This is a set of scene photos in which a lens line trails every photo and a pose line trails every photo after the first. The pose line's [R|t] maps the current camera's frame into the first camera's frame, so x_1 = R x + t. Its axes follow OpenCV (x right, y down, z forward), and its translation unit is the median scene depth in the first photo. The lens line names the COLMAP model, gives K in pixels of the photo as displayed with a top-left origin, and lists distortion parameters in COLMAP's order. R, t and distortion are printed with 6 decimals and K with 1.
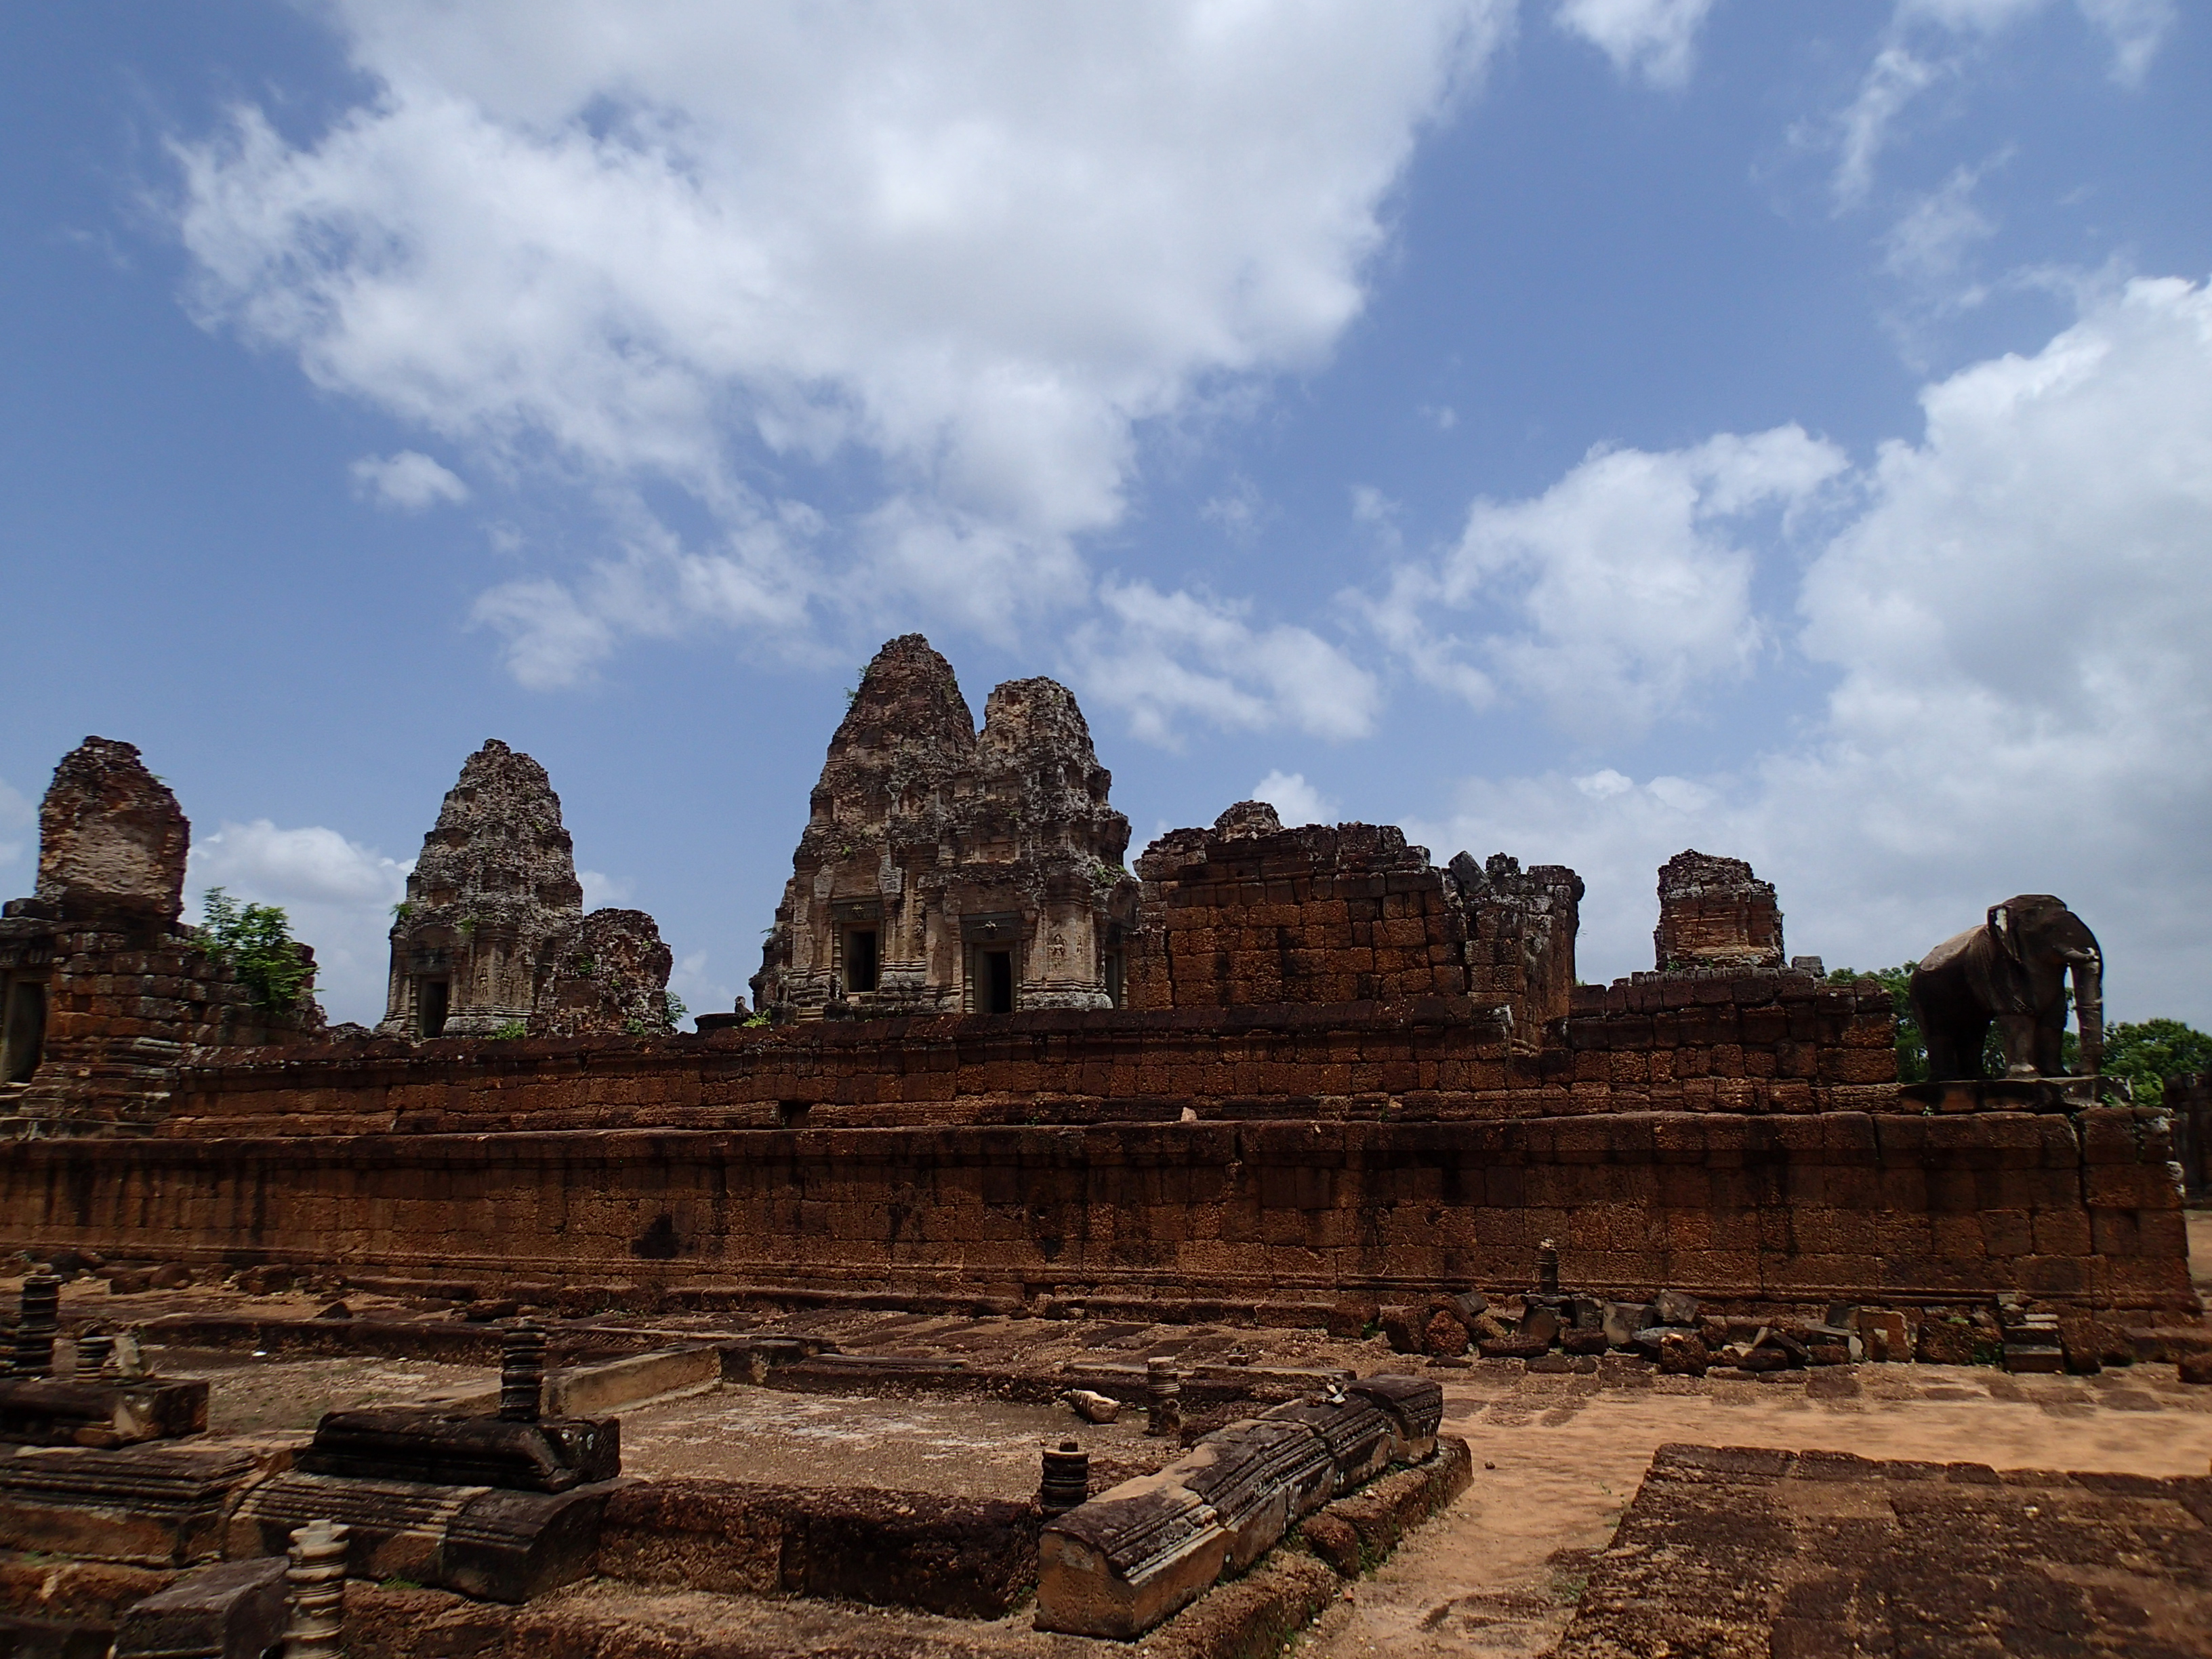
lens RADIAL K [[1639.2, 0, 1106.0], [0, 1639.2, 829.5], [0, 0, 1]] dist [-0.003173, 0.001401]
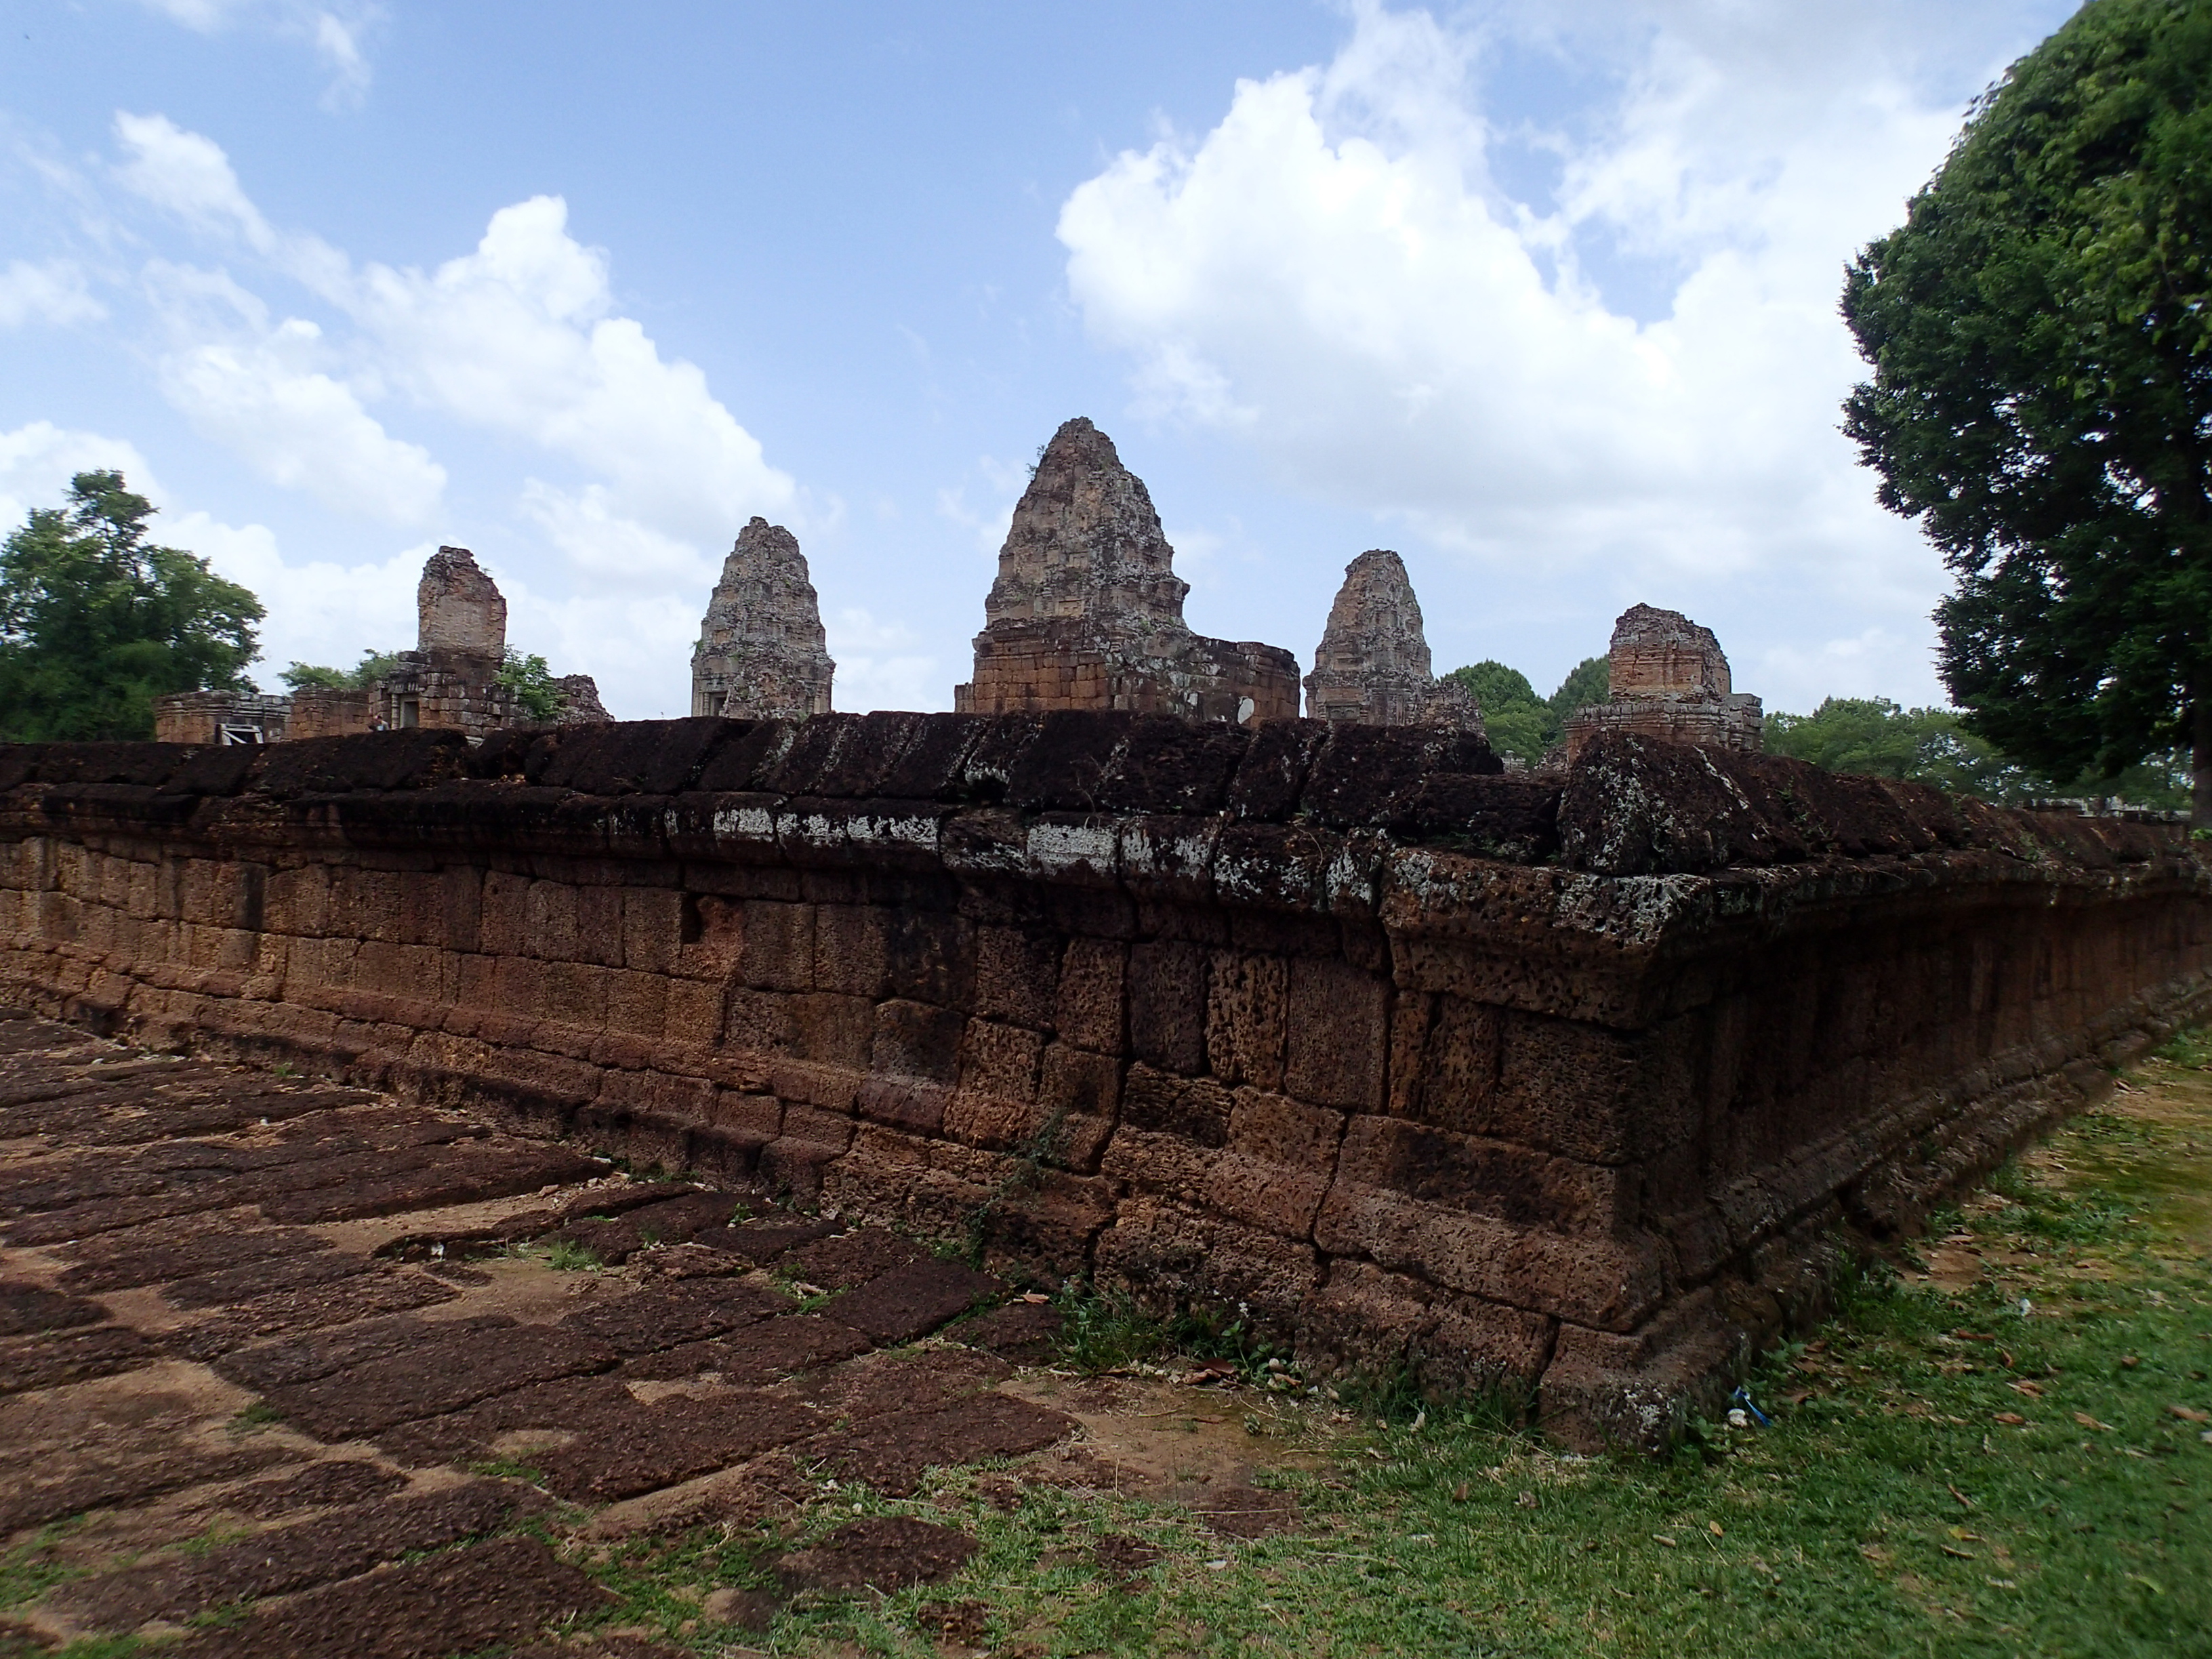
lens RADIAL K [[1639.2, 0, 1106.0], [0, 1639.2, 829.5], [0, 0, 1]] dist [-0.003173, 0.001401]
pose [[0.962307, 0.036003, -0.269573, 0.308989], [0.012841, 0.984079, 0.177267, -0.042190], [0.271663, -0.174047, 0.946524, -0.266981]]
